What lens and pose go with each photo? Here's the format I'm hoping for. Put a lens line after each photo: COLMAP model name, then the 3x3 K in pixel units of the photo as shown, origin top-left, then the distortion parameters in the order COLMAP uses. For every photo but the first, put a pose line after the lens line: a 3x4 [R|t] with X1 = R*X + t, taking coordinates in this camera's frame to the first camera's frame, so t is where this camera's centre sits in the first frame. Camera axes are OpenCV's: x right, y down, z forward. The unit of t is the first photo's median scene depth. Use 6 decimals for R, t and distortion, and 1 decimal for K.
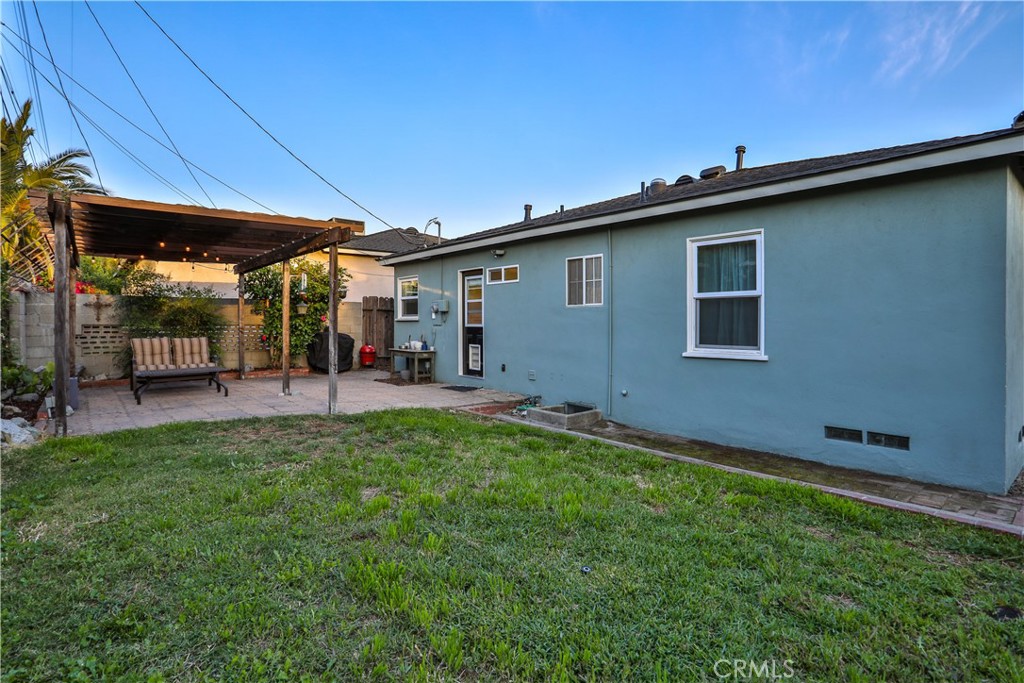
lens RADIAL K [[523.8, 0, 514.9], [0, 523.8, 331.0], [0, 0, 1]] dist [-0.072807, 0.033749]
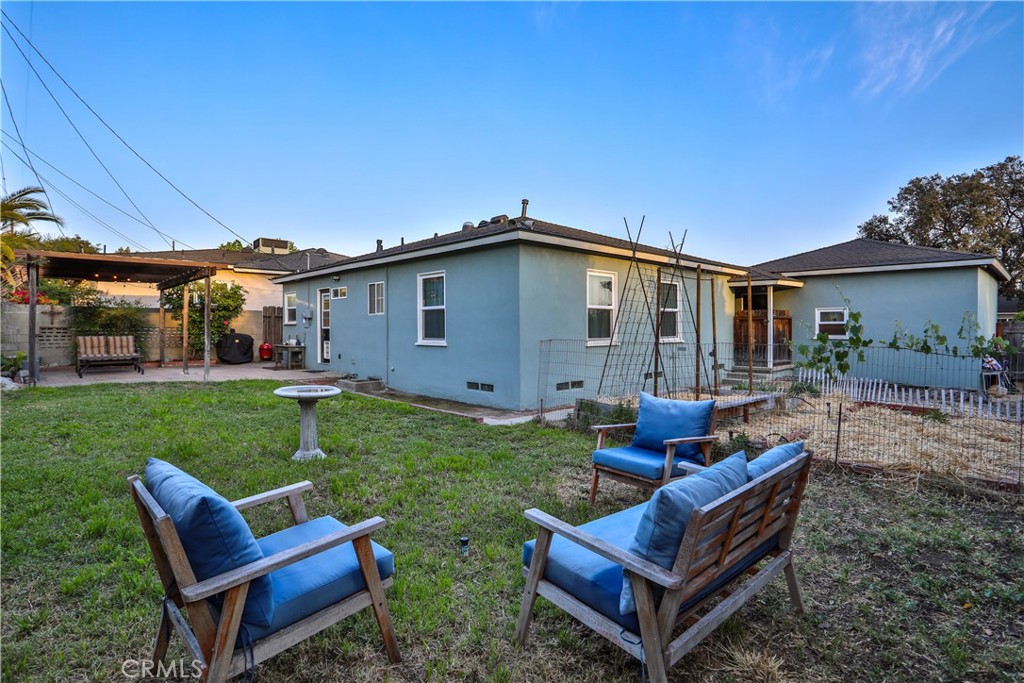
lens RADIAL K [[523.8, 0, 514.9], [0, 523.8, 331.0], [0, 0, 1]] dist [-0.072807, 0.033749]
pose [[0.998162, -0.000787, 0.060593, 0.345324], [0.001441, 0.999941, -0.010755, 0.014265], [-0.060581, 0.010823, 0.998105, -0.438814]]
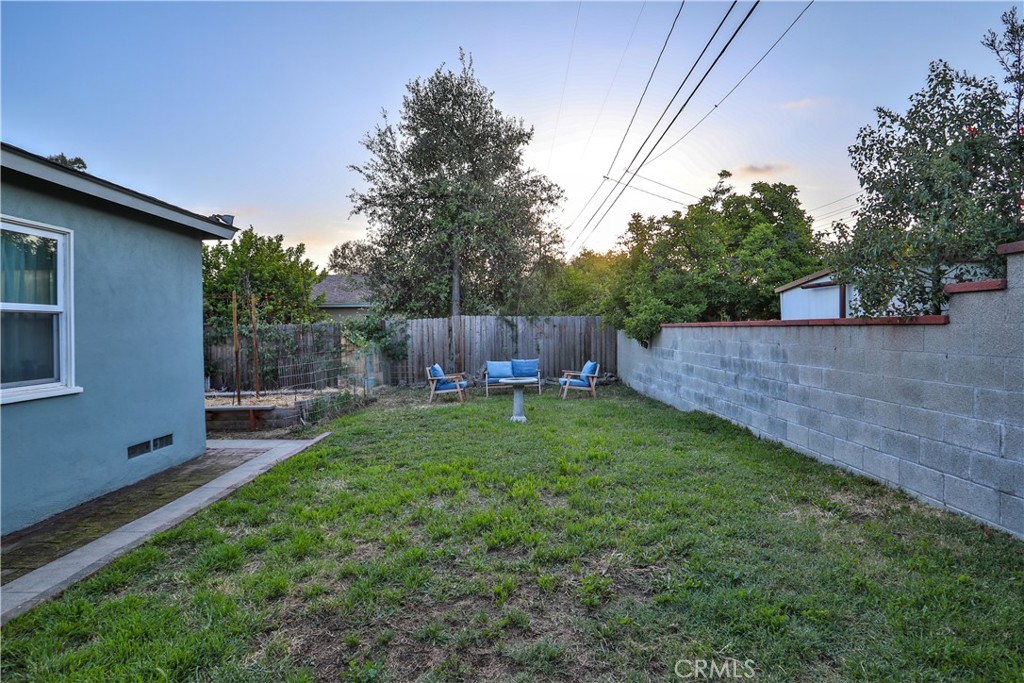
lens RADIAL K [[523.8, 0, 514.9], [0, 523.8, 331.0], [0, 0, 1]] dist [-0.072807, 0.033749]
pose [[-0.767430, 0.004323, 0.641118, -0.318322], [0.019124, 0.999687, 0.016151, -0.022716], [-0.640848, 0.024655, -0.767272, 0.660703]]
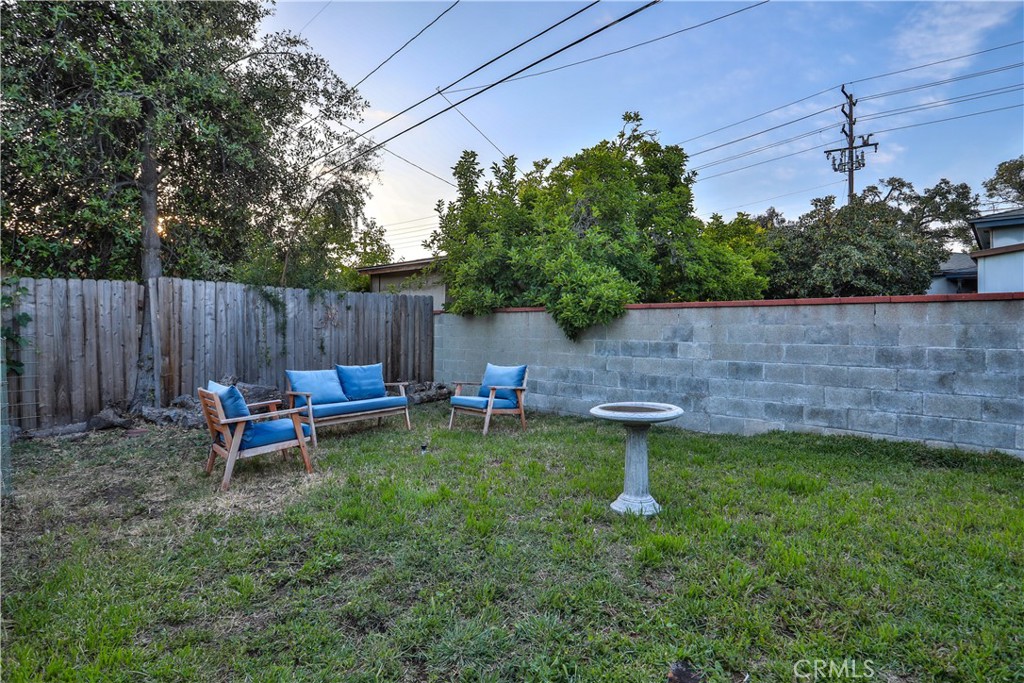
lens RADIAL K [[523.8, 0, 514.9], [0, 523.8, 331.0], [0, 0, 1]] dist [-0.072807, 0.033749]
pose [[-0.997336, -0.005491, -0.072736, 0.291427], [-0.006625, 0.999860, 0.015360, 0.010647], [0.072641, 0.015801, -0.997233, 0.366992]]
